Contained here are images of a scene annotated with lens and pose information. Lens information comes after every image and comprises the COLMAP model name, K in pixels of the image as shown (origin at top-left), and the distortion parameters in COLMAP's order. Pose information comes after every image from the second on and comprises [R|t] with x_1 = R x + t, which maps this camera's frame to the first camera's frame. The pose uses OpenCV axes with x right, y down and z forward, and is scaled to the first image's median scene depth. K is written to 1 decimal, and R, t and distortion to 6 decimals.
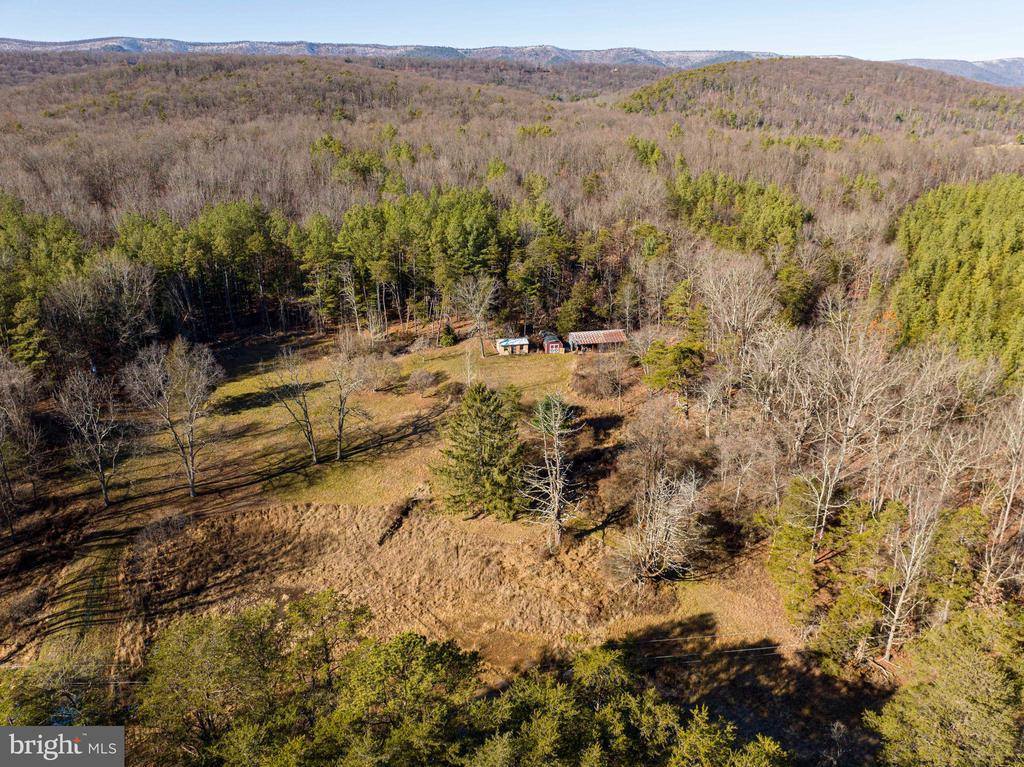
lens RADIAL K [[720.6, 0, 516.7], [0, 720.6, 384.4], [0, 0, 1]] dist [-0.058146, 0.031781]
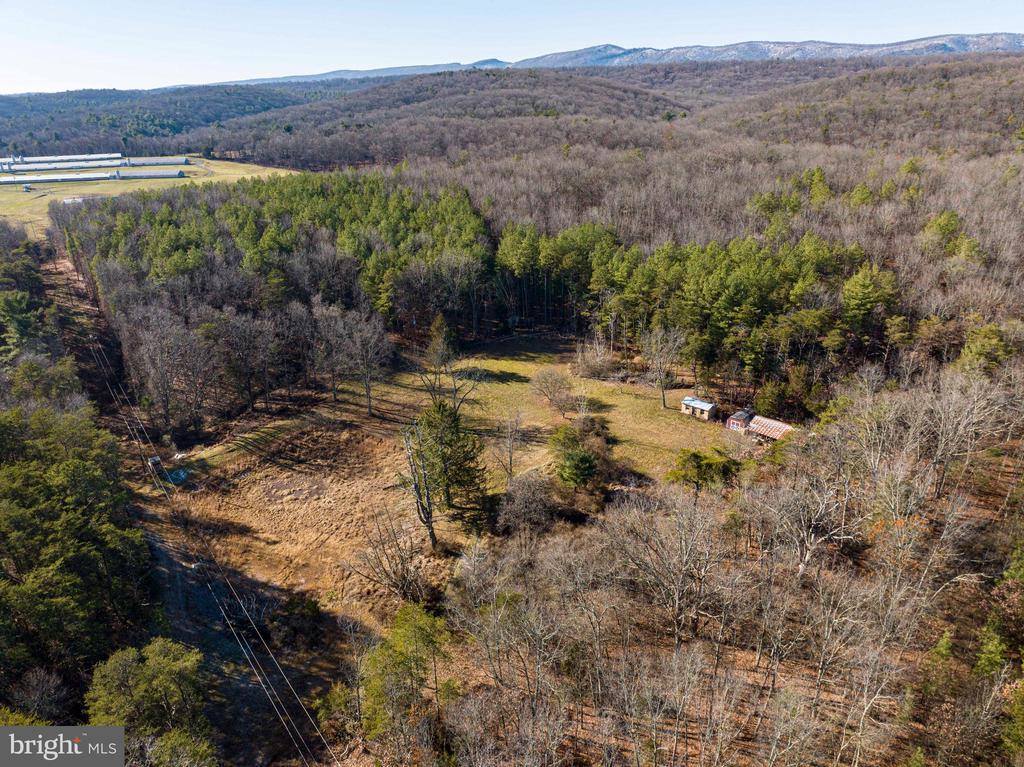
lens RADIAL K [[718.7, 0, 516.2], [0, 718.7, 383.3], [0, 0, 1]] dist [-0.049212, 0.027811]
pose [[0.545717, 0.299747, -0.782524, 0.588765], [-0.298073, 0.942195, 0.153038, -0.154758], [0.783163, 0.149734, 0.603519, 0.214852]]
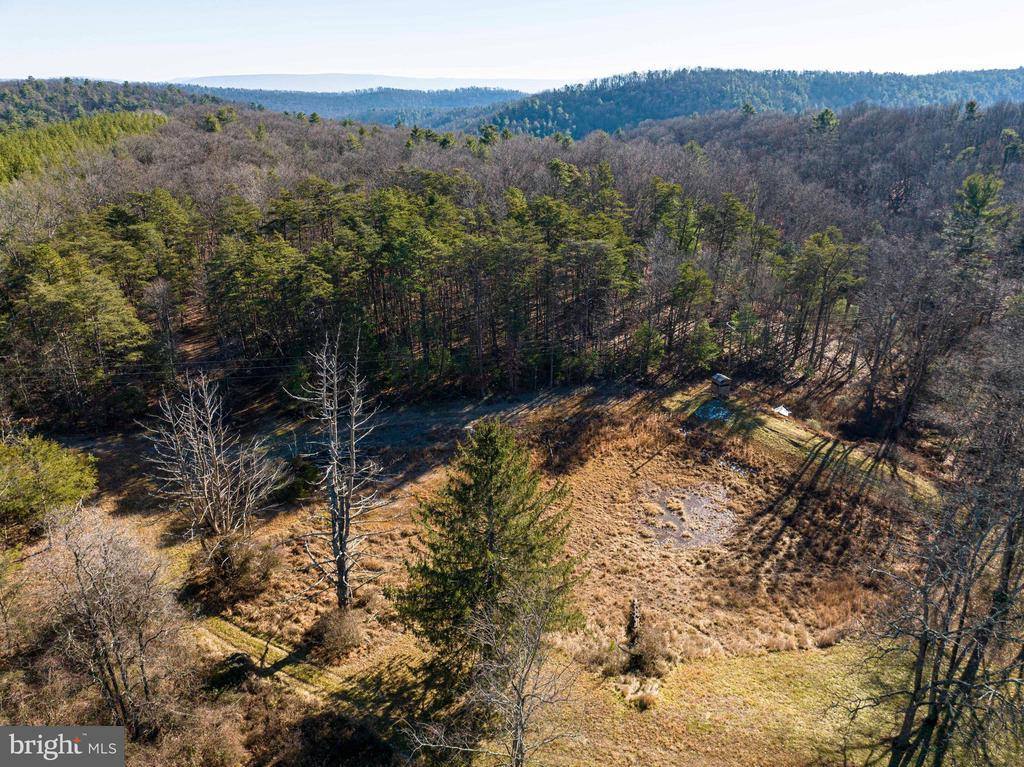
lens RADIAL K [[718.7, 0, 516.2], [0, 718.7, 383.3], [0, 0, 1]] dist [-0.049212, 0.027811]
pose [[-0.968353, 0.095520, -0.230583, 0.024072], [-0.091377, 0.724039, 0.683680, -0.212179], [0.232256, 0.683114, -0.692397, 0.795740]]
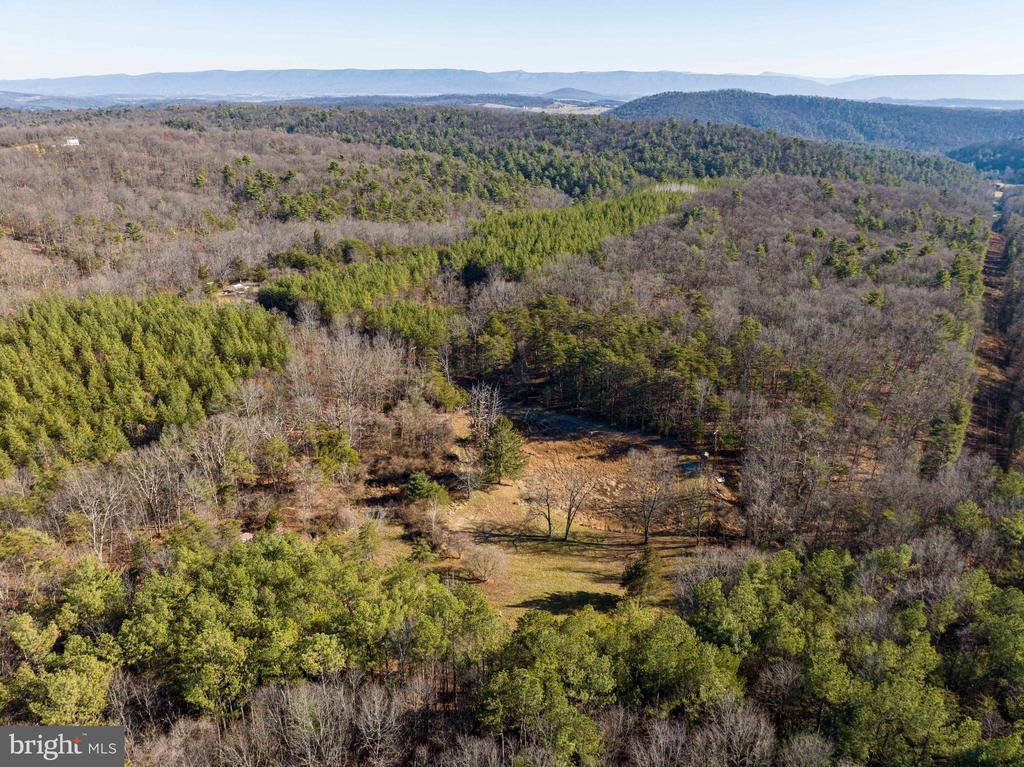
lens RADIAL K [[720.6, 0, 516.7], [0, 720.6, 384.4], [0, 0, 1]] dist [-0.058146, 0.031781]
pose [[-0.839961, -0.216847, 0.497436, -0.620112], [0.193363, 0.736908, 0.647748, -0.788928], [-0.507027, 0.640269, -0.577044, 1.230172]]
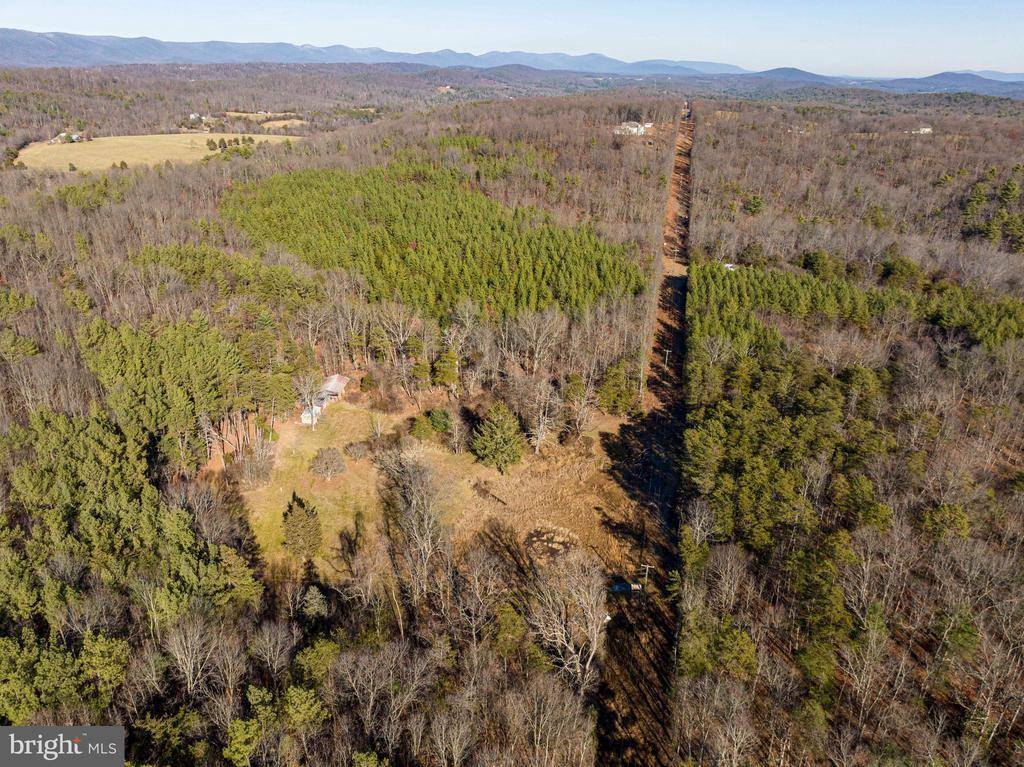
lens RADIAL K [[720.6, 0, 516.7], [0, 720.6, 384.4], [0, 0, 1]] dist [-0.058146, 0.031781]
pose [[0.259553, -0.393420, 0.881960, -1.037156], [0.346212, 0.890461, 0.295325, -0.357468], [-0.901537, 0.228693, 0.367329, 0.147470]]
